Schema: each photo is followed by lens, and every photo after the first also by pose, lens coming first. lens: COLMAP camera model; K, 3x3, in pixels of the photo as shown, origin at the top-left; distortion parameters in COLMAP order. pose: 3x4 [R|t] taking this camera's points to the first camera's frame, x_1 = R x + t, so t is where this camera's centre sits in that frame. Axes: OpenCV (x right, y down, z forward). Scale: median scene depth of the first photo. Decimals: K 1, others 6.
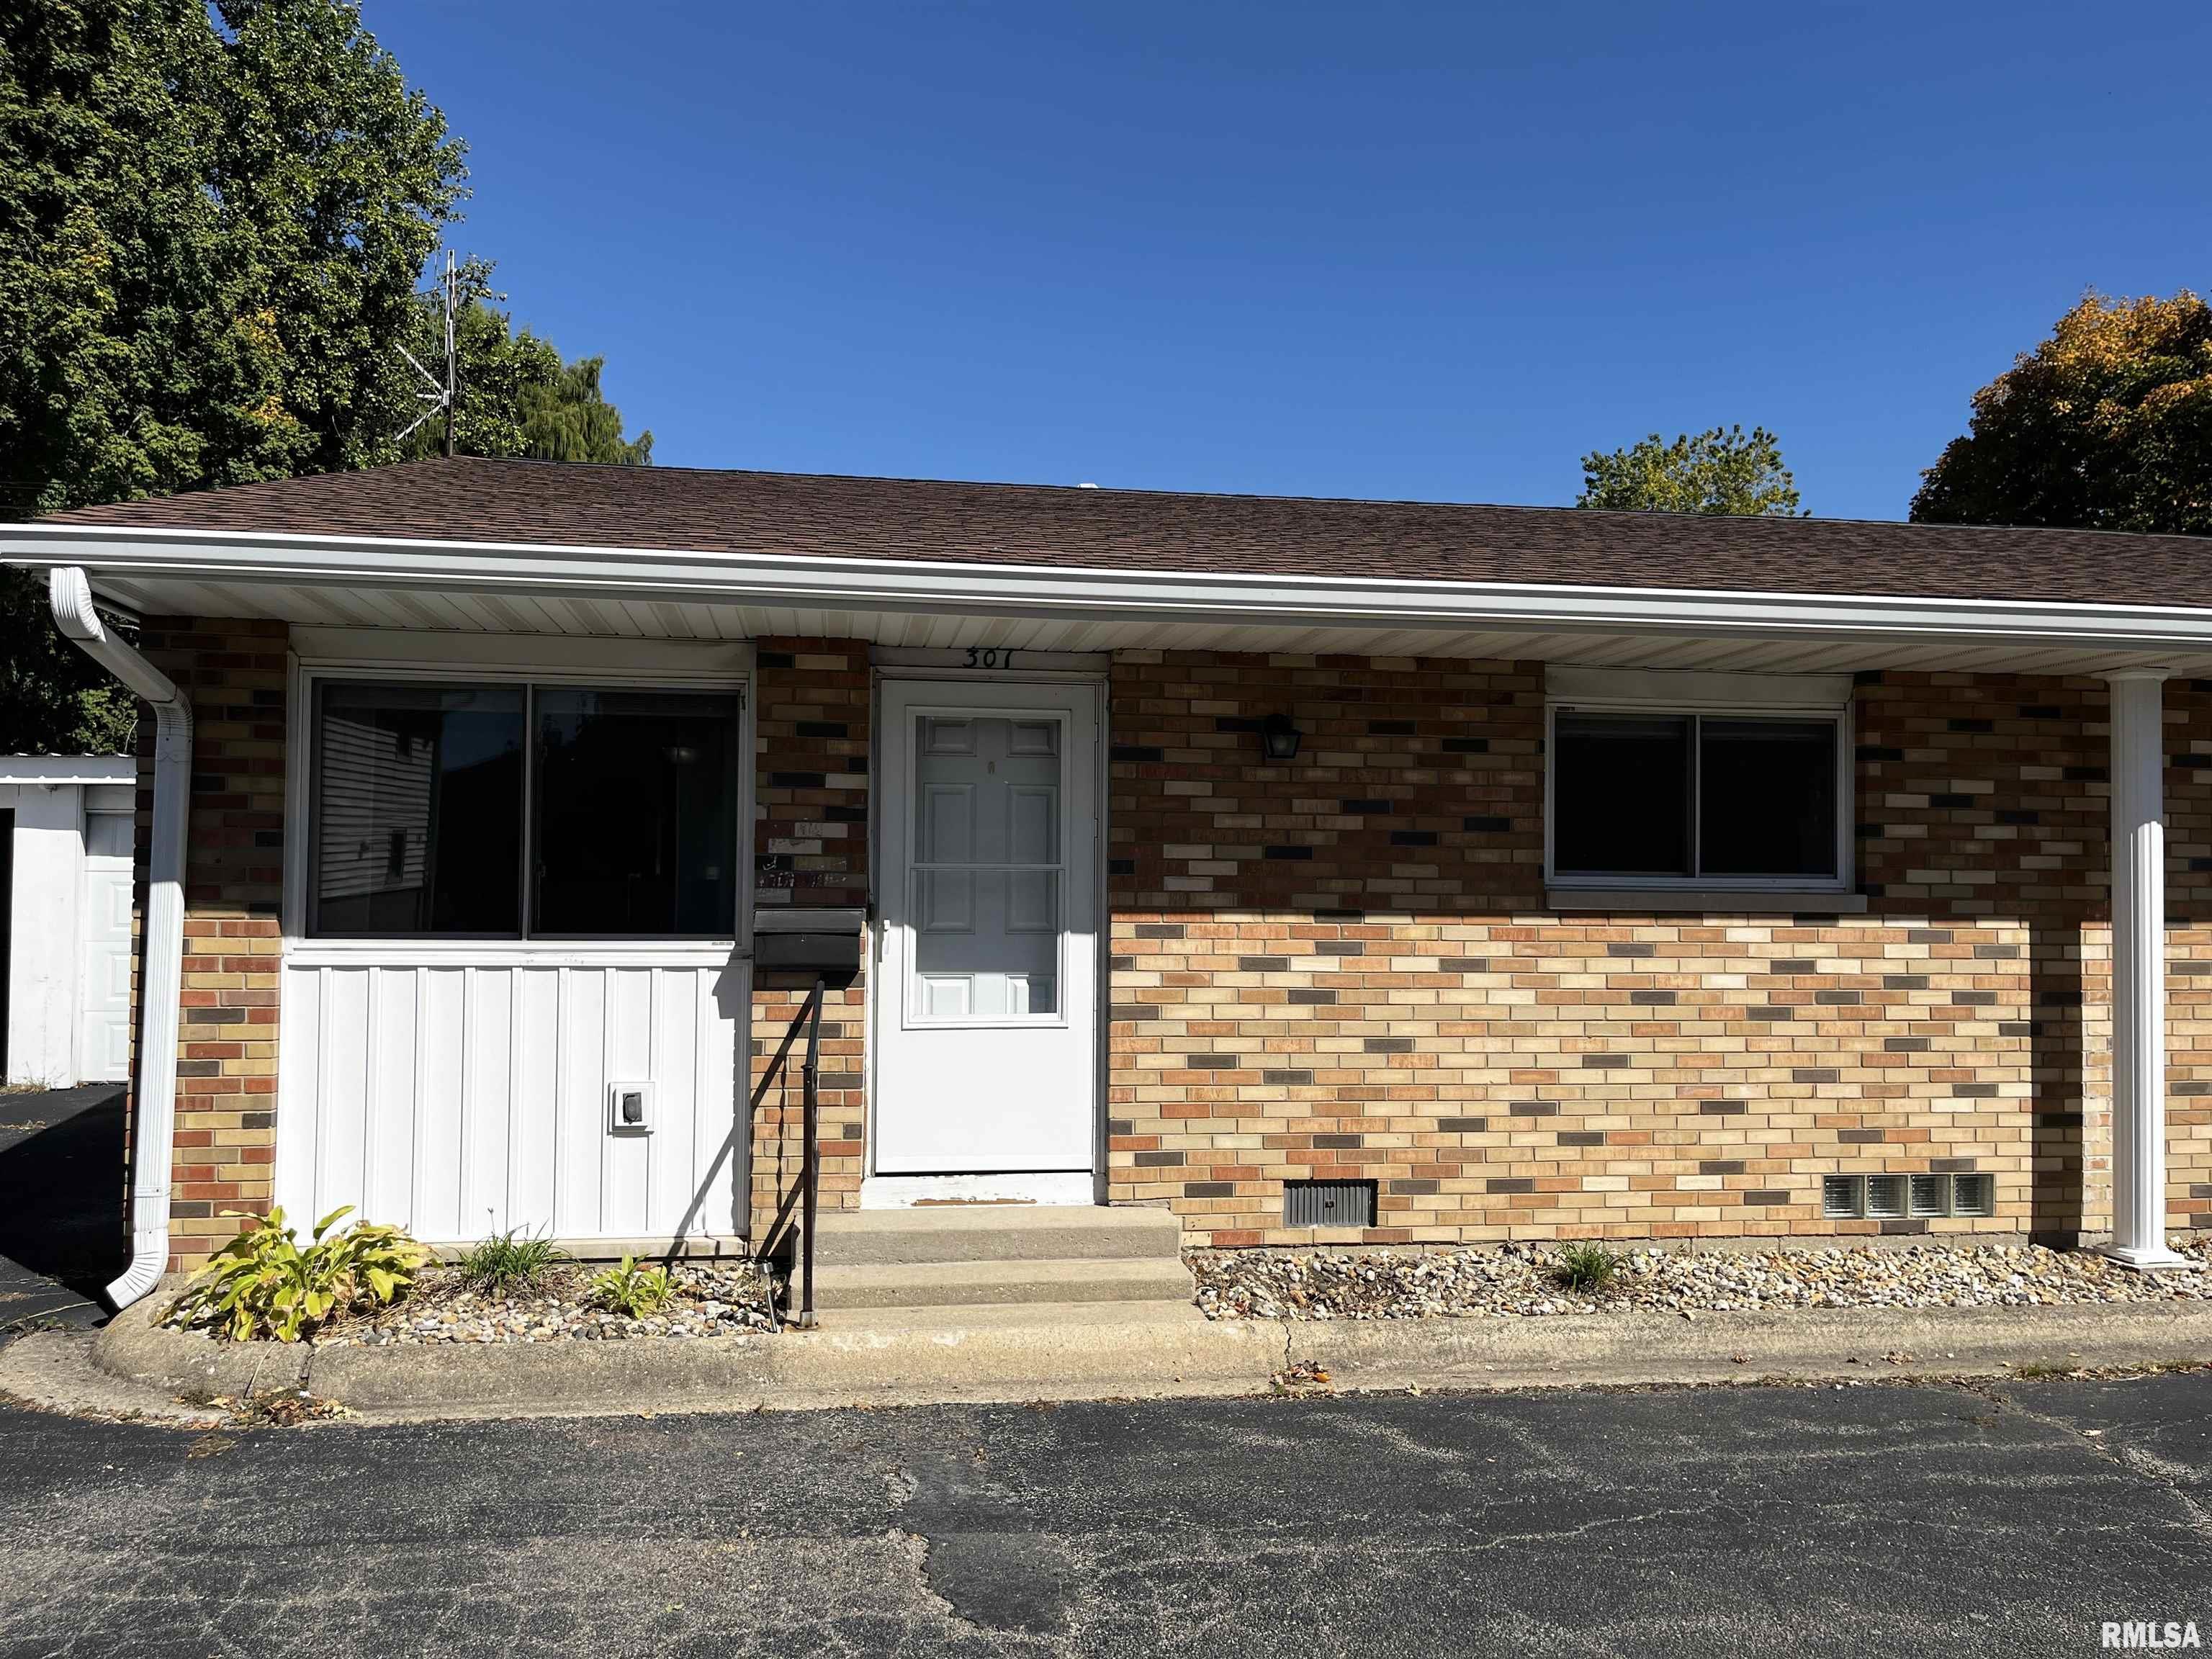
lens RADIAL K [[1705.2, 0, 1169.3], [0, 1705.2, 835.7], [0, 0, 1]] dist [0.066407, -0.092250]
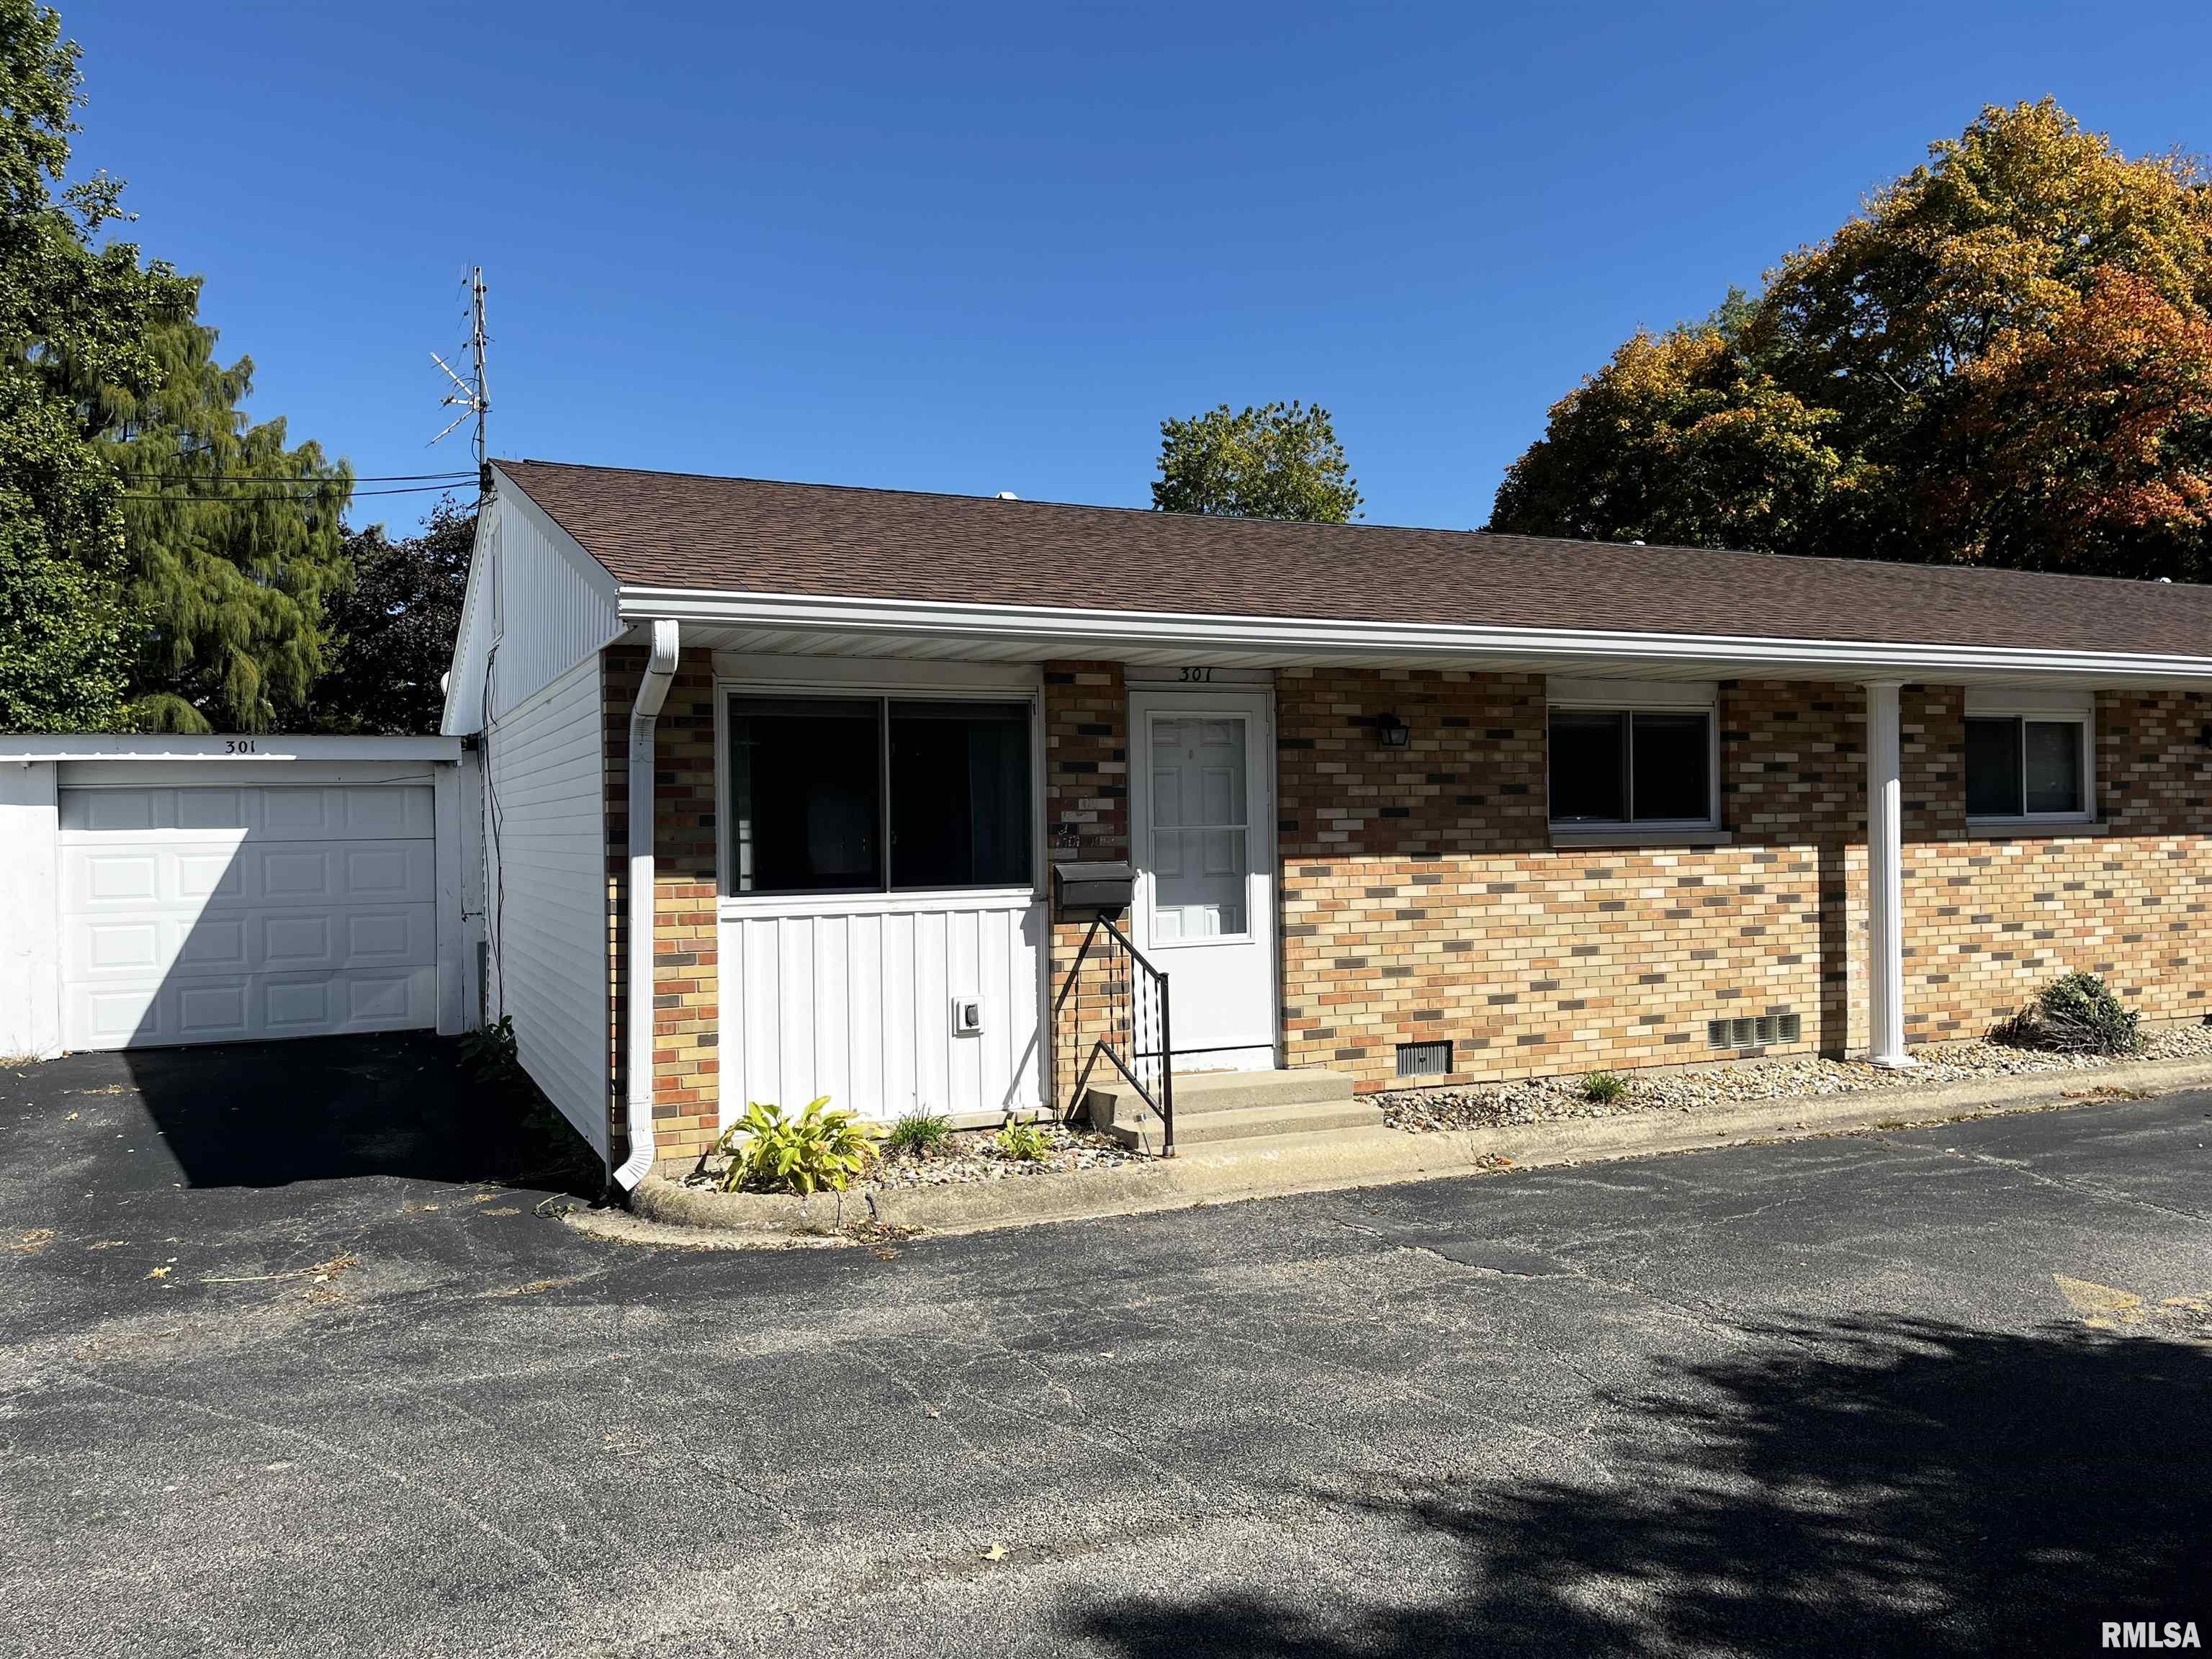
lens RADIAL K [[1705.2, 0, 1169.3], [0, 1705.2, 835.7], [0, 0, 1]] dist [0.066407, -0.092250]
pose [[0.955940, -0.025231, 0.292474, -0.518595], [0.013621, 0.999039, 0.041665, -0.032096], [-0.293244, -0.035845, 0.955365, -0.287171]]
